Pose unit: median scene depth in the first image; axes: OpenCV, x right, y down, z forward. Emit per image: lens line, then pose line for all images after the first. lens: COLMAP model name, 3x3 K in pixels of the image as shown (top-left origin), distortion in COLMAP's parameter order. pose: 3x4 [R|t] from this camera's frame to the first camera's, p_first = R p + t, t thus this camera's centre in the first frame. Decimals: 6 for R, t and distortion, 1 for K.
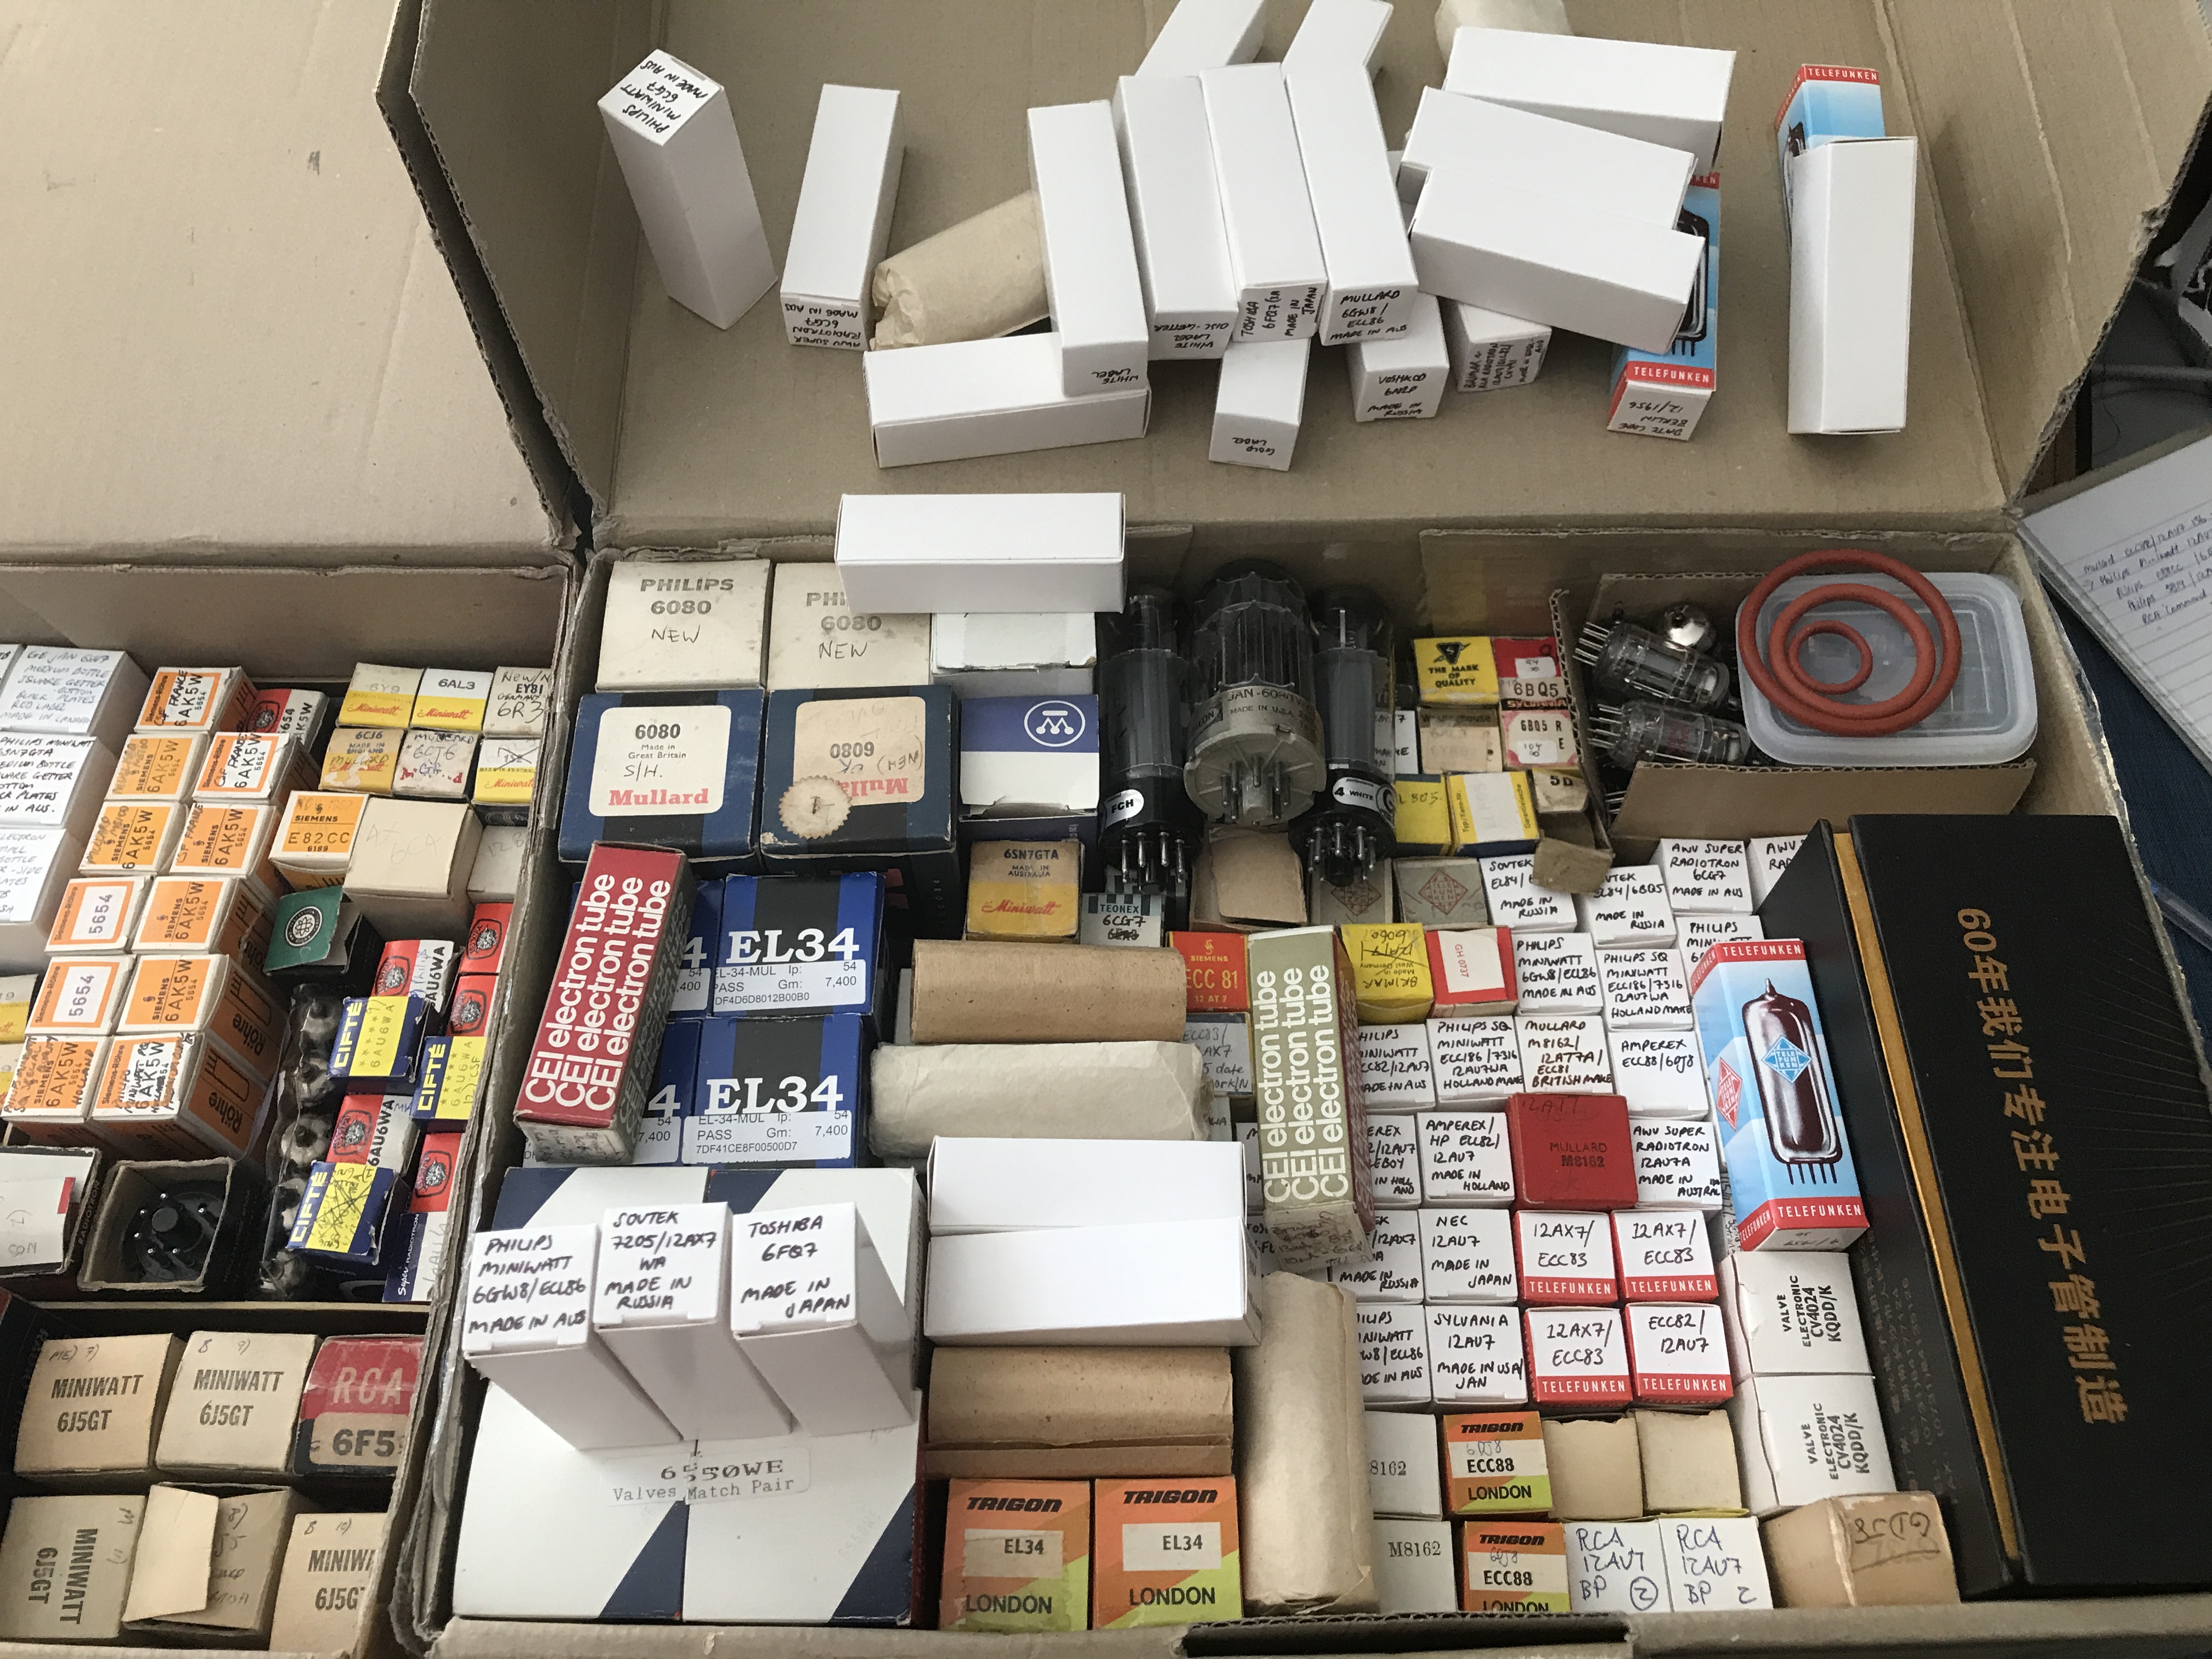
lens RADIAL K [[1793.2, 0, 1106.0], [0, 1793.2, 829.5], [0, 0, 1]] dist [-0.009414, -0.003426]
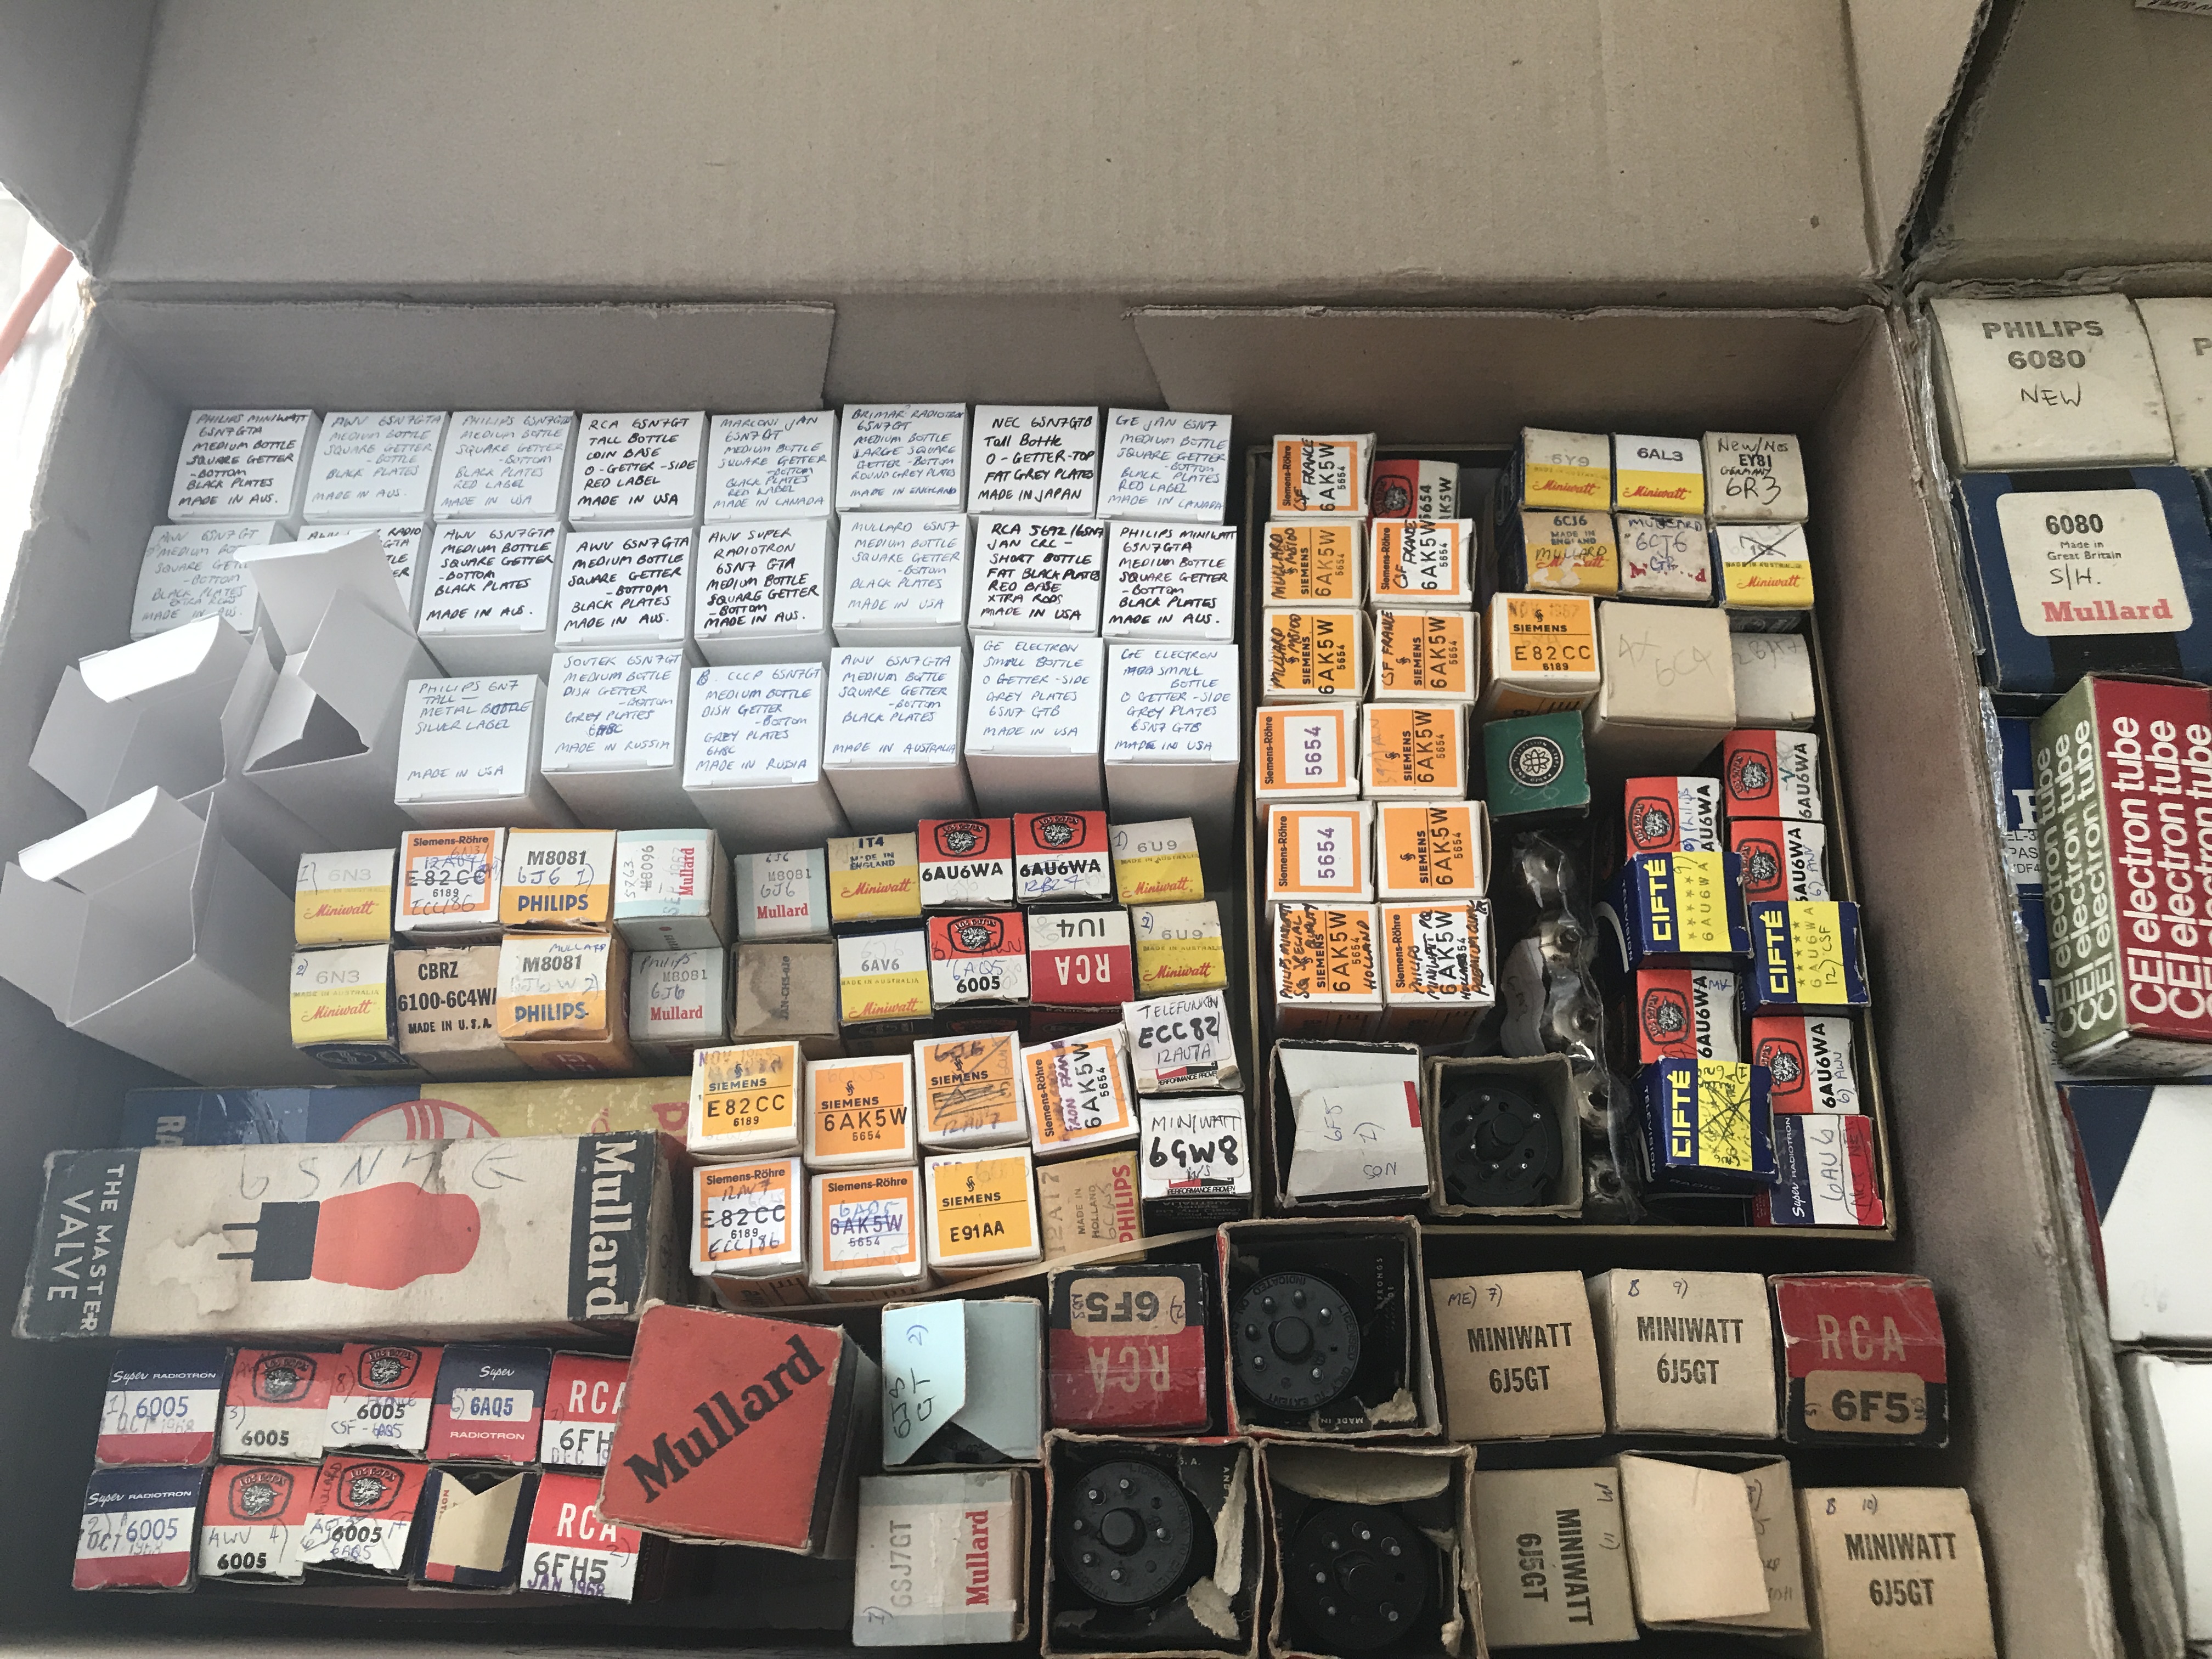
lens RADIAL K [[1805.6, 0, 1106.0], [0, 1805.6, 829.5], [0, 0, 1]] dist [0.081590, -0.150821]
pose [[0.999976, -0.003628, -0.005865, -0.659189], [0.004554, 0.986027, 0.166521, -0.056536], [0.005179, -0.166544, 0.986020, 0.174870]]
